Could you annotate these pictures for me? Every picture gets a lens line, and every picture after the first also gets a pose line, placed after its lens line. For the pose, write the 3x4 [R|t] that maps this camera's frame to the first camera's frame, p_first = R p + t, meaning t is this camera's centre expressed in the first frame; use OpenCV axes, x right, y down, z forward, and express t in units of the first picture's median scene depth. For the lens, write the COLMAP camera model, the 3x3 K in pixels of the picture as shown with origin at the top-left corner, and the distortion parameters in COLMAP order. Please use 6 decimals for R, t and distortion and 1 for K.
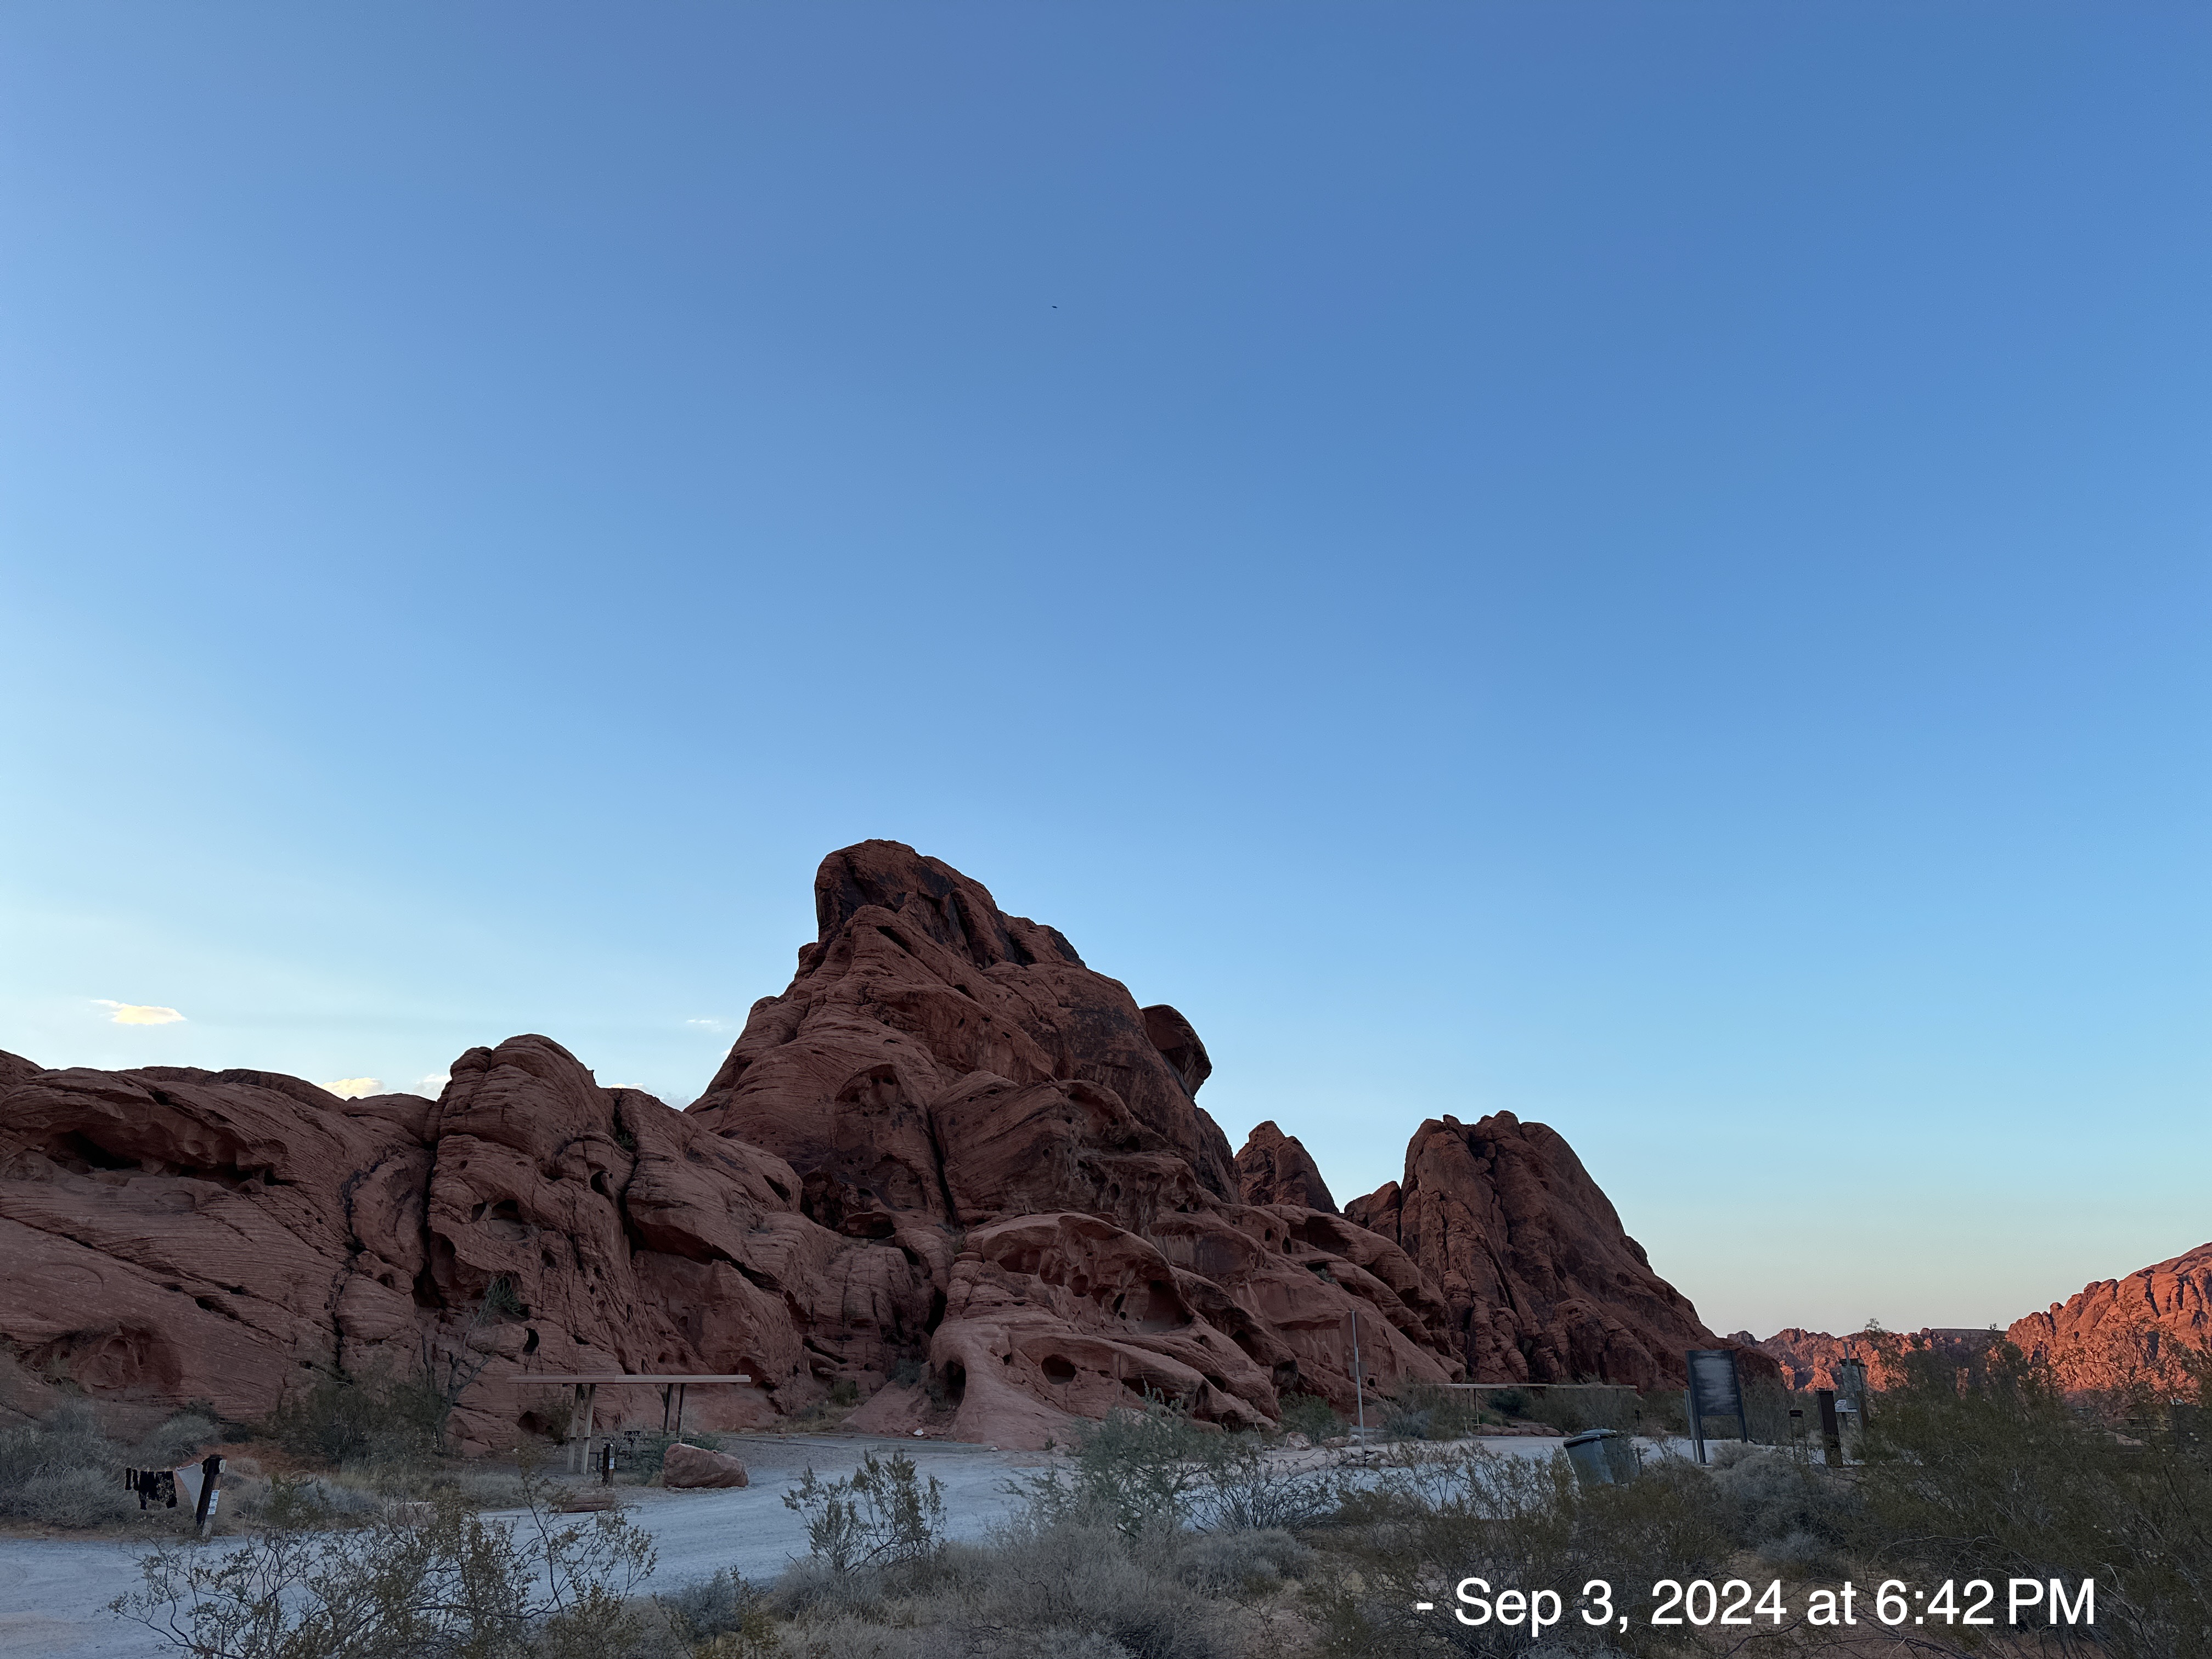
lens RADIAL K [[1616.9, 0, 1107.8], [0, 1616.9, 793.8], [0, 0, 1]] dist [0.074544, -0.088608]
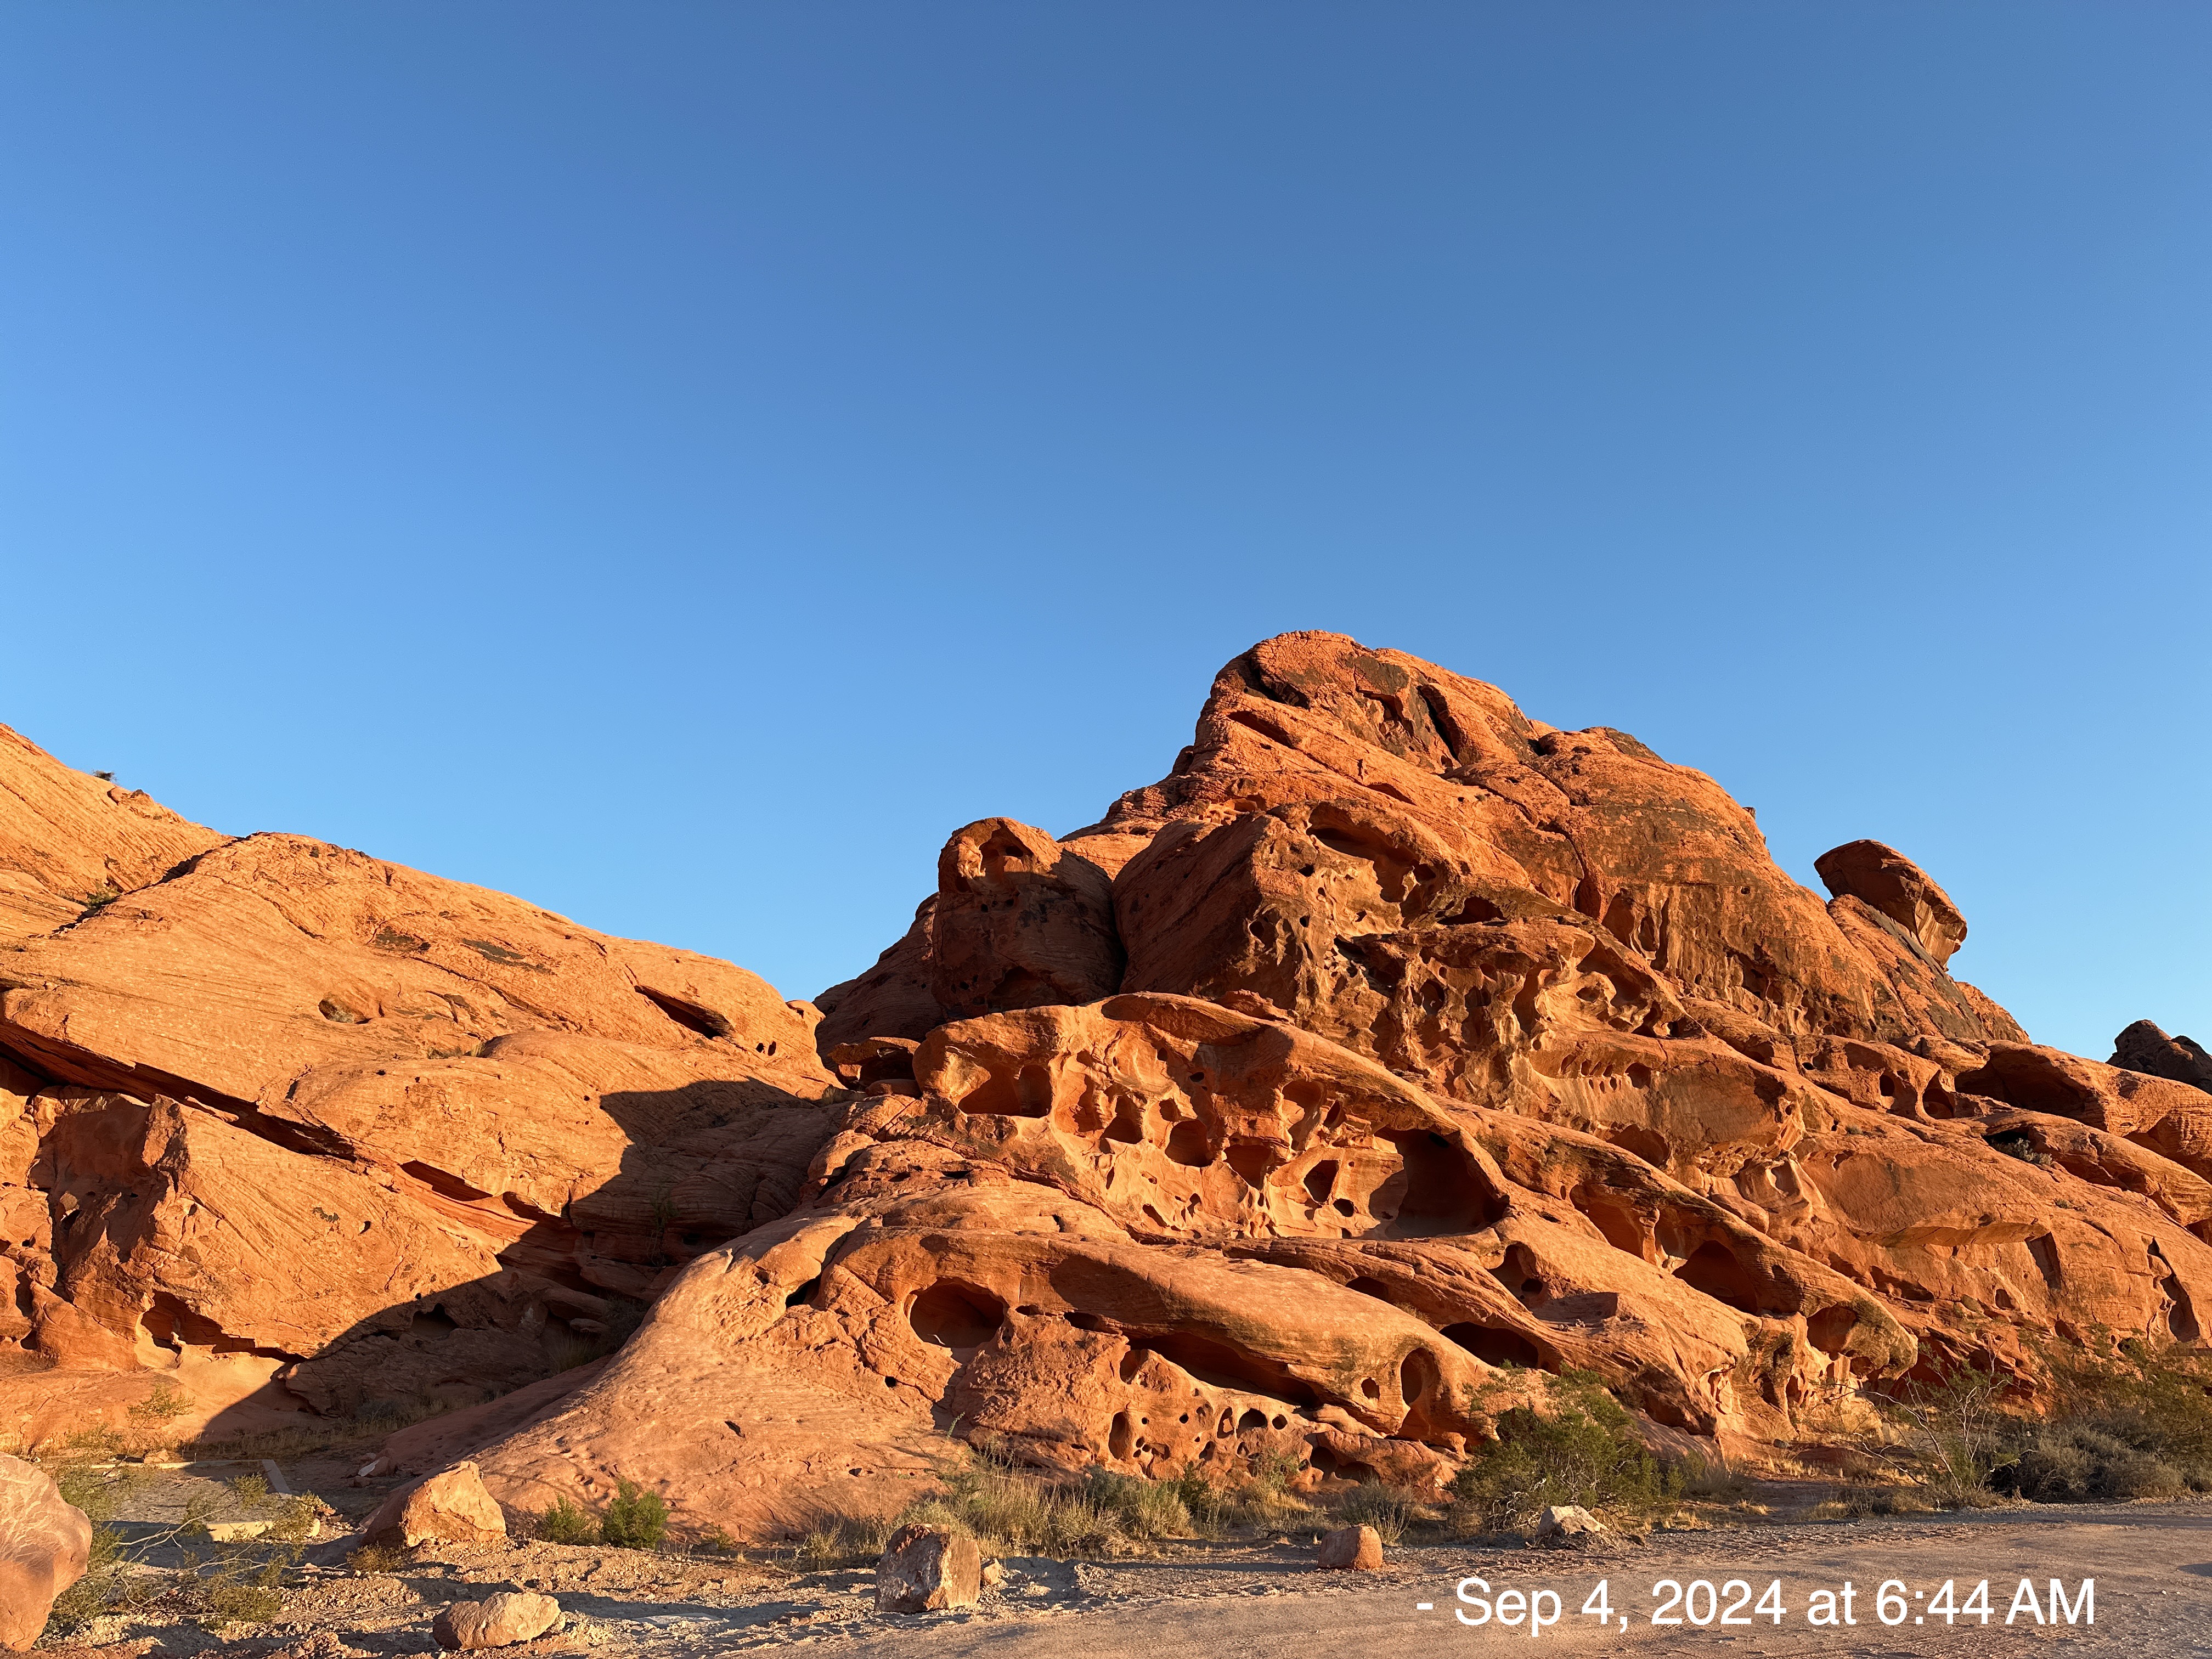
lens RADIAL K [[1531.0, 0, 1106.0], [0, 1531.0, 829.5], [0, 0, 1]] dist [0.095286, -0.094228]
pose [[0.860303, -0.169110, -0.480916, 0.232528], [0.175314, 0.983980, -0.032393, 0.269856], [0.478690, -0.056444, 0.876168, 0.727926]]
